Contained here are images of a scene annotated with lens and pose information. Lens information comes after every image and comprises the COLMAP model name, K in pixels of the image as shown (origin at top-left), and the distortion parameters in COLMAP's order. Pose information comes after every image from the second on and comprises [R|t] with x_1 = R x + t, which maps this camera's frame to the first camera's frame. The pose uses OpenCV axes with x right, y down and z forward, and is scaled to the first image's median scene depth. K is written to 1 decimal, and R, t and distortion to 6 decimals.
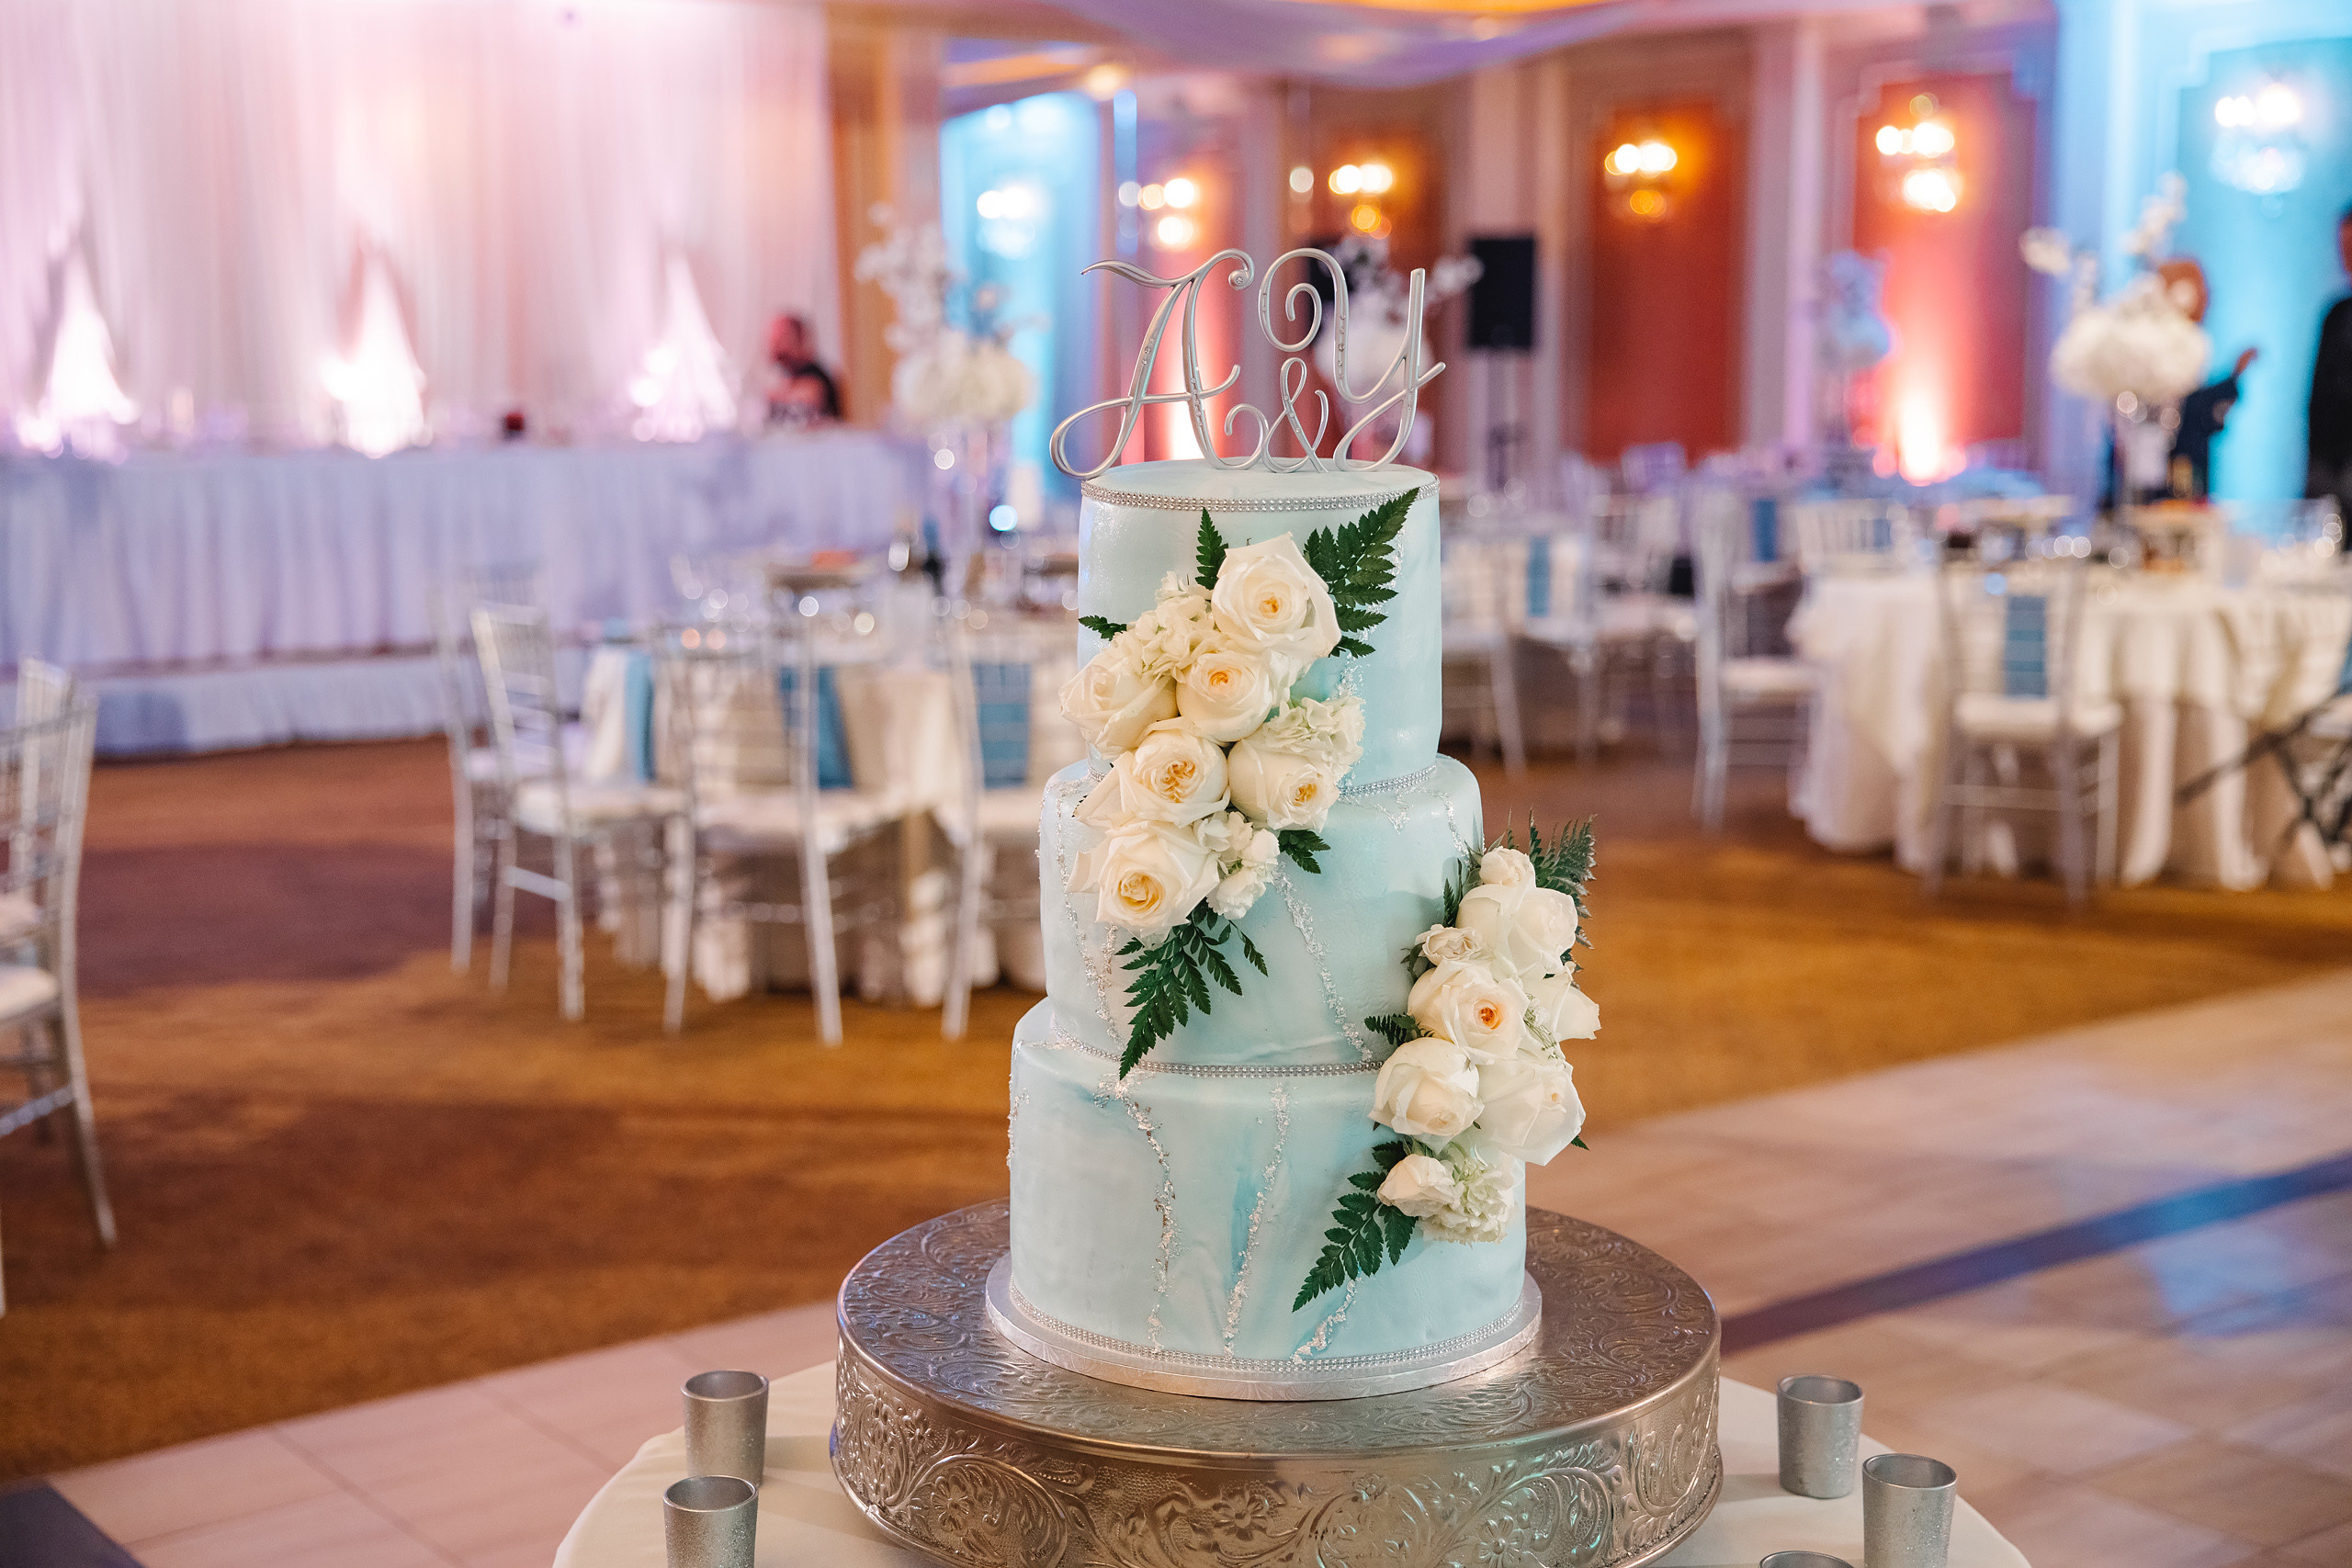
lens RADIAL K [[3116.3, 0, 1183.8], [0, 3116.3, 794.5], [0, 0, 1]] dist [0.100757, 0.000000]
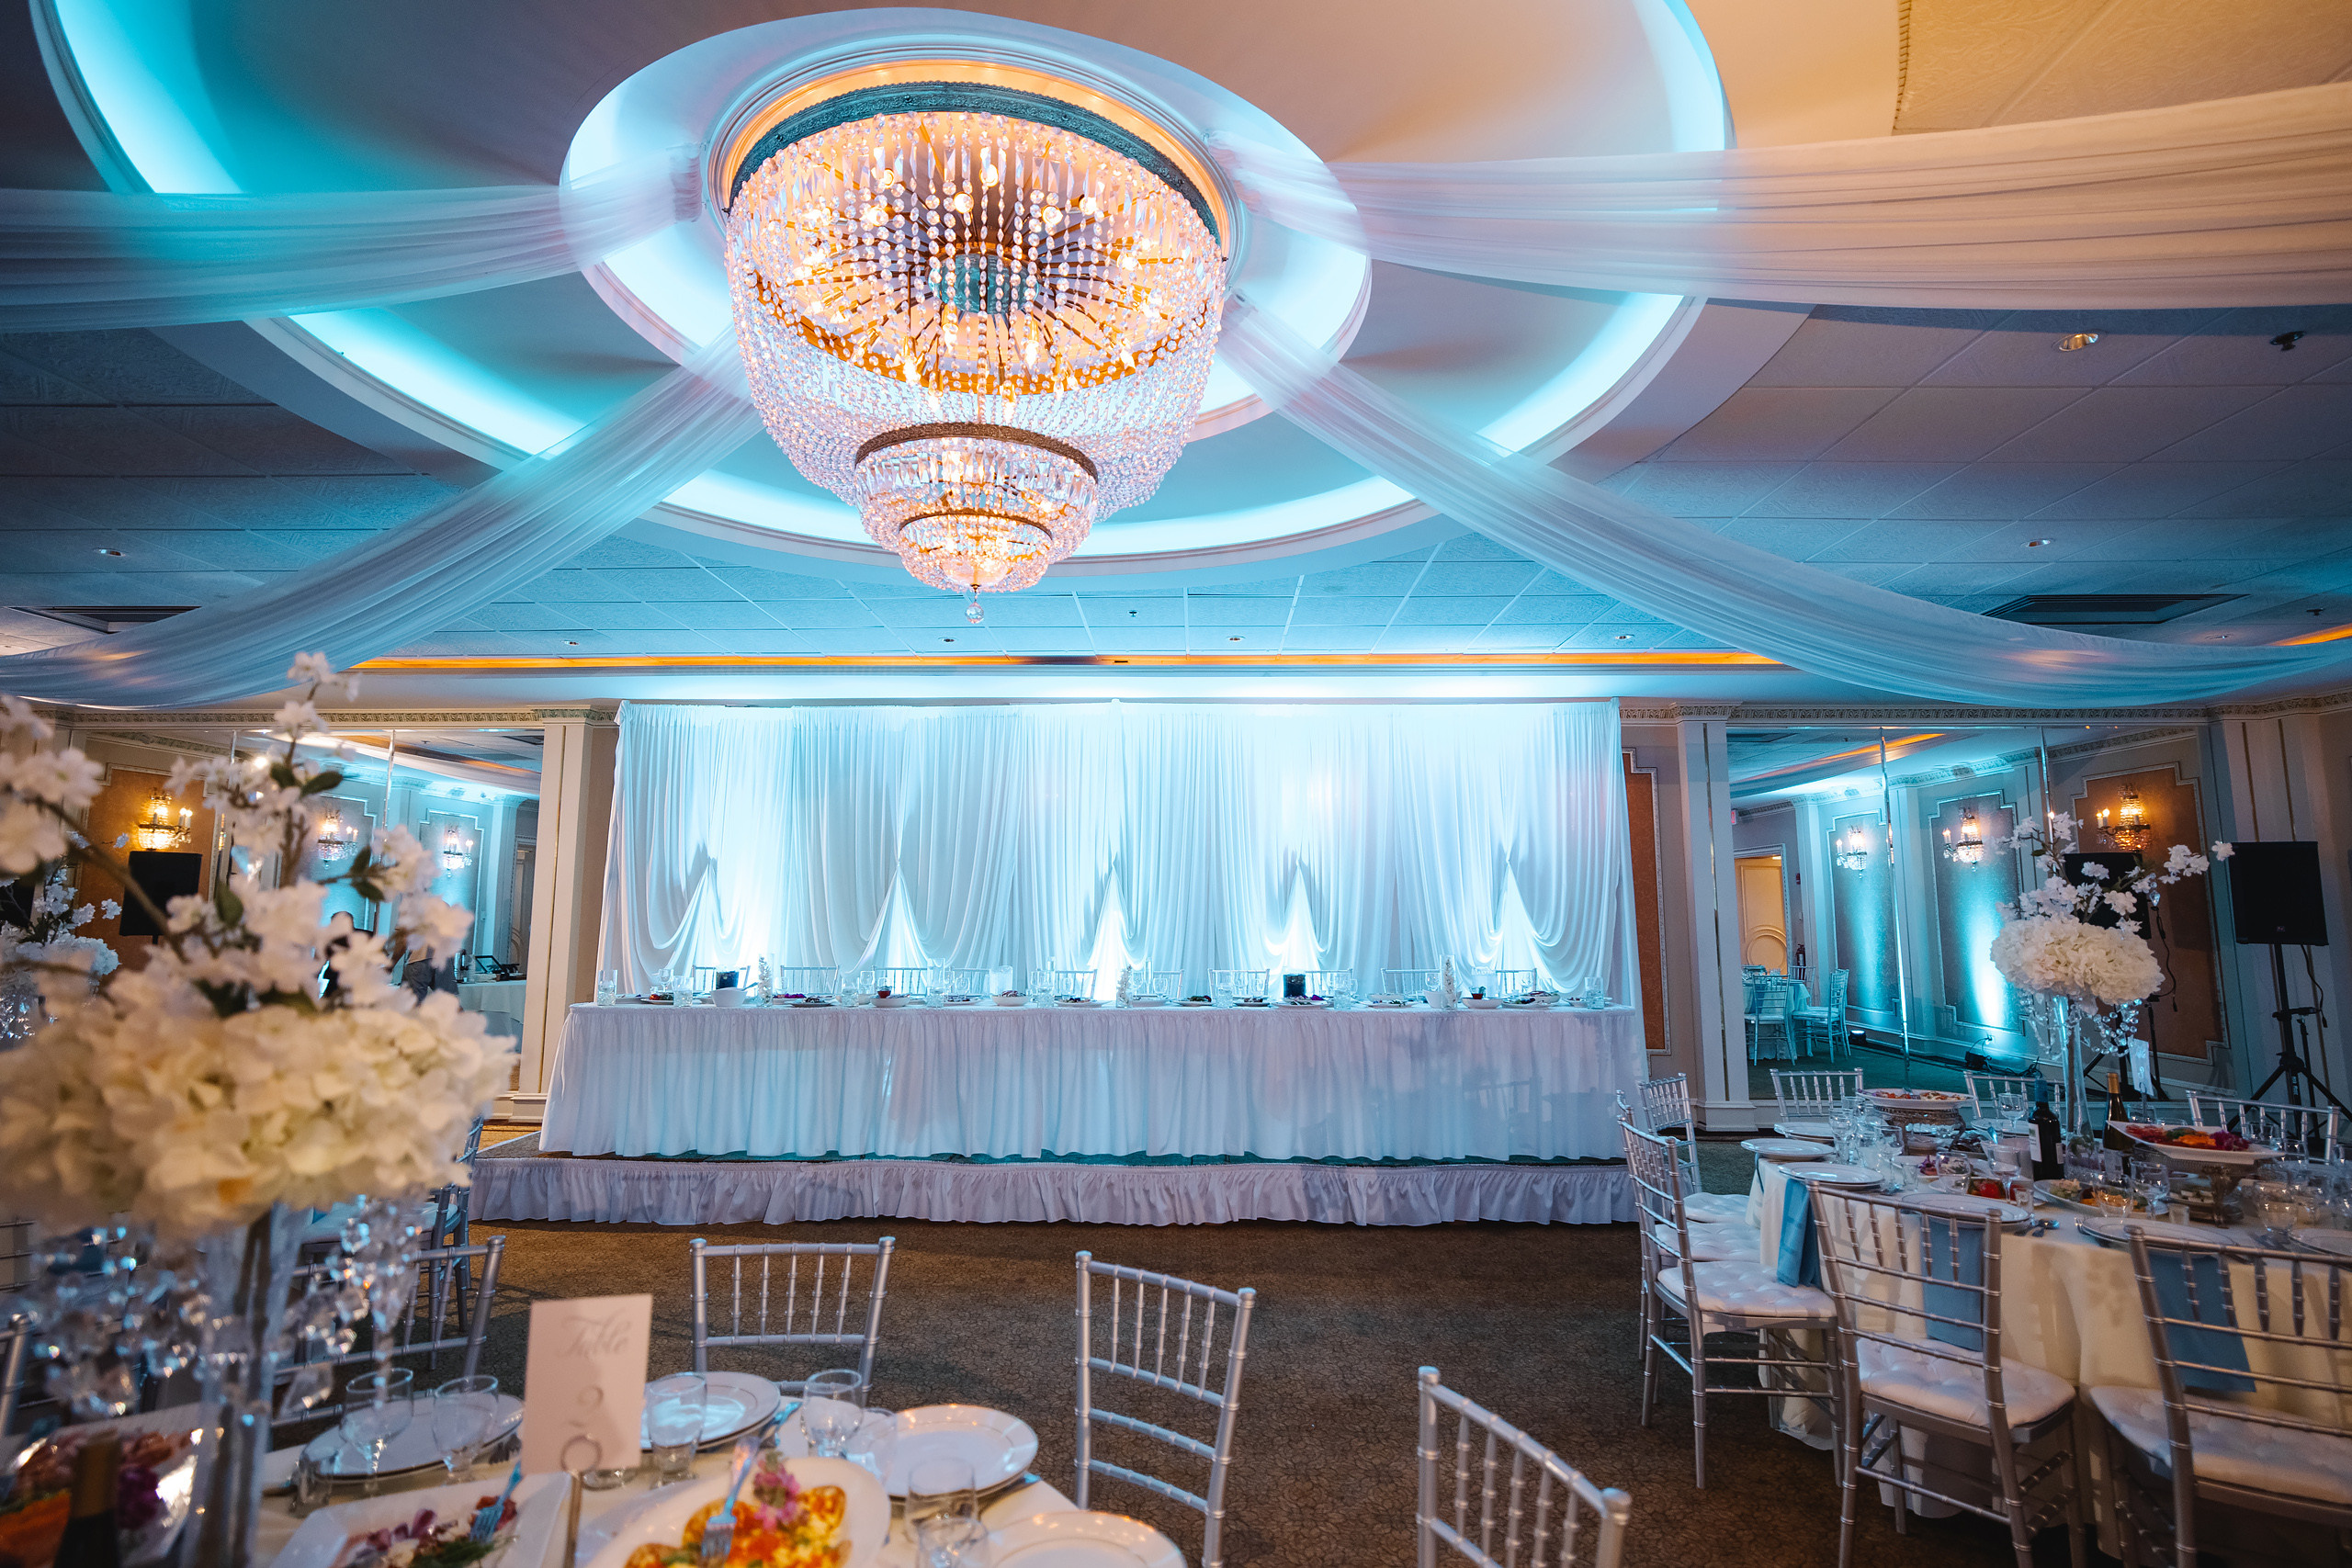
lens RADIAL K [[1117.5, 0, 1170.2], [0, 1117.5, 780.8], [0, 0, 1]] dist [-0.006097, 0.007498]
pose [[0.785483, -0.065546, -0.615403, 0.401016], [-0.097646, 0.968795, -0.227818, -0.675992], [0.611132, 0.239039, 0.754572, 4.396940]]
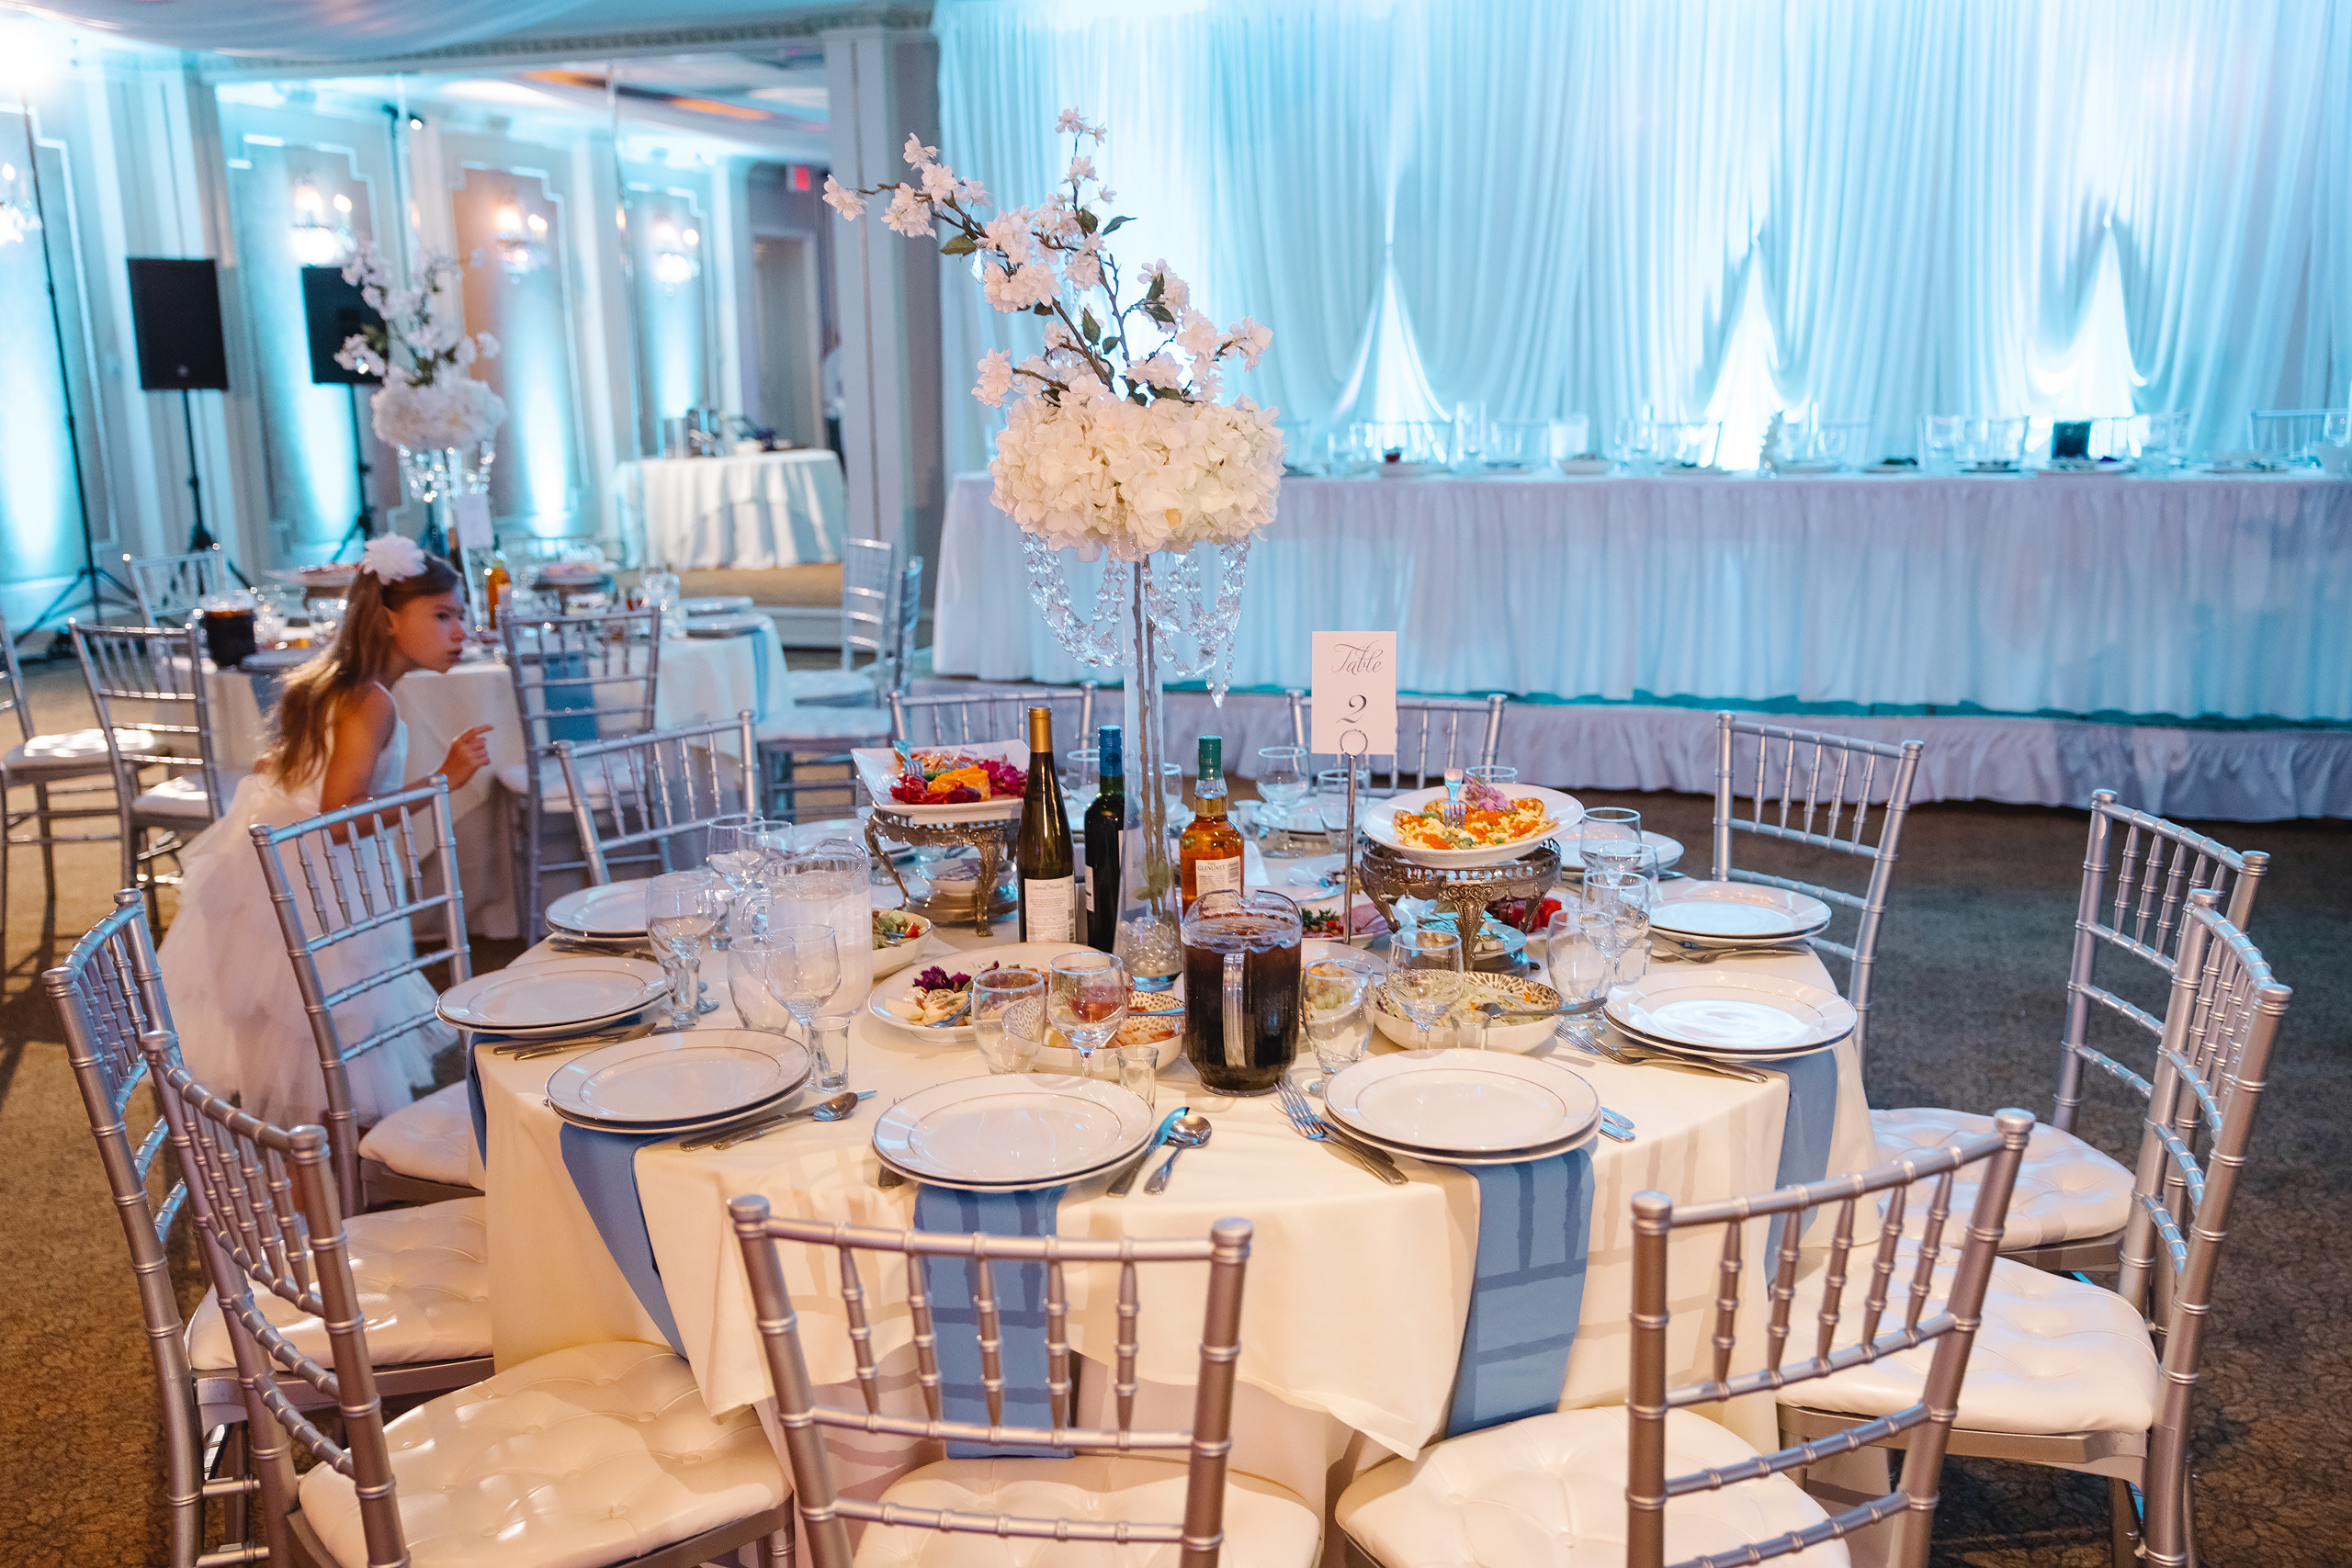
lens RADIAL K [[2132.9, 0, 1170.4], [0, 2132.9, 781.8], [0, 0, 1]] dist [0.053409, 0.000000]
pose [[0.563337, 0.162072, -0.810175, 0.951066], [-0.106370, 0.986638, 0.123411, -0.572989], [0.819351, 0.016657, 0.573050, 3.732354]]
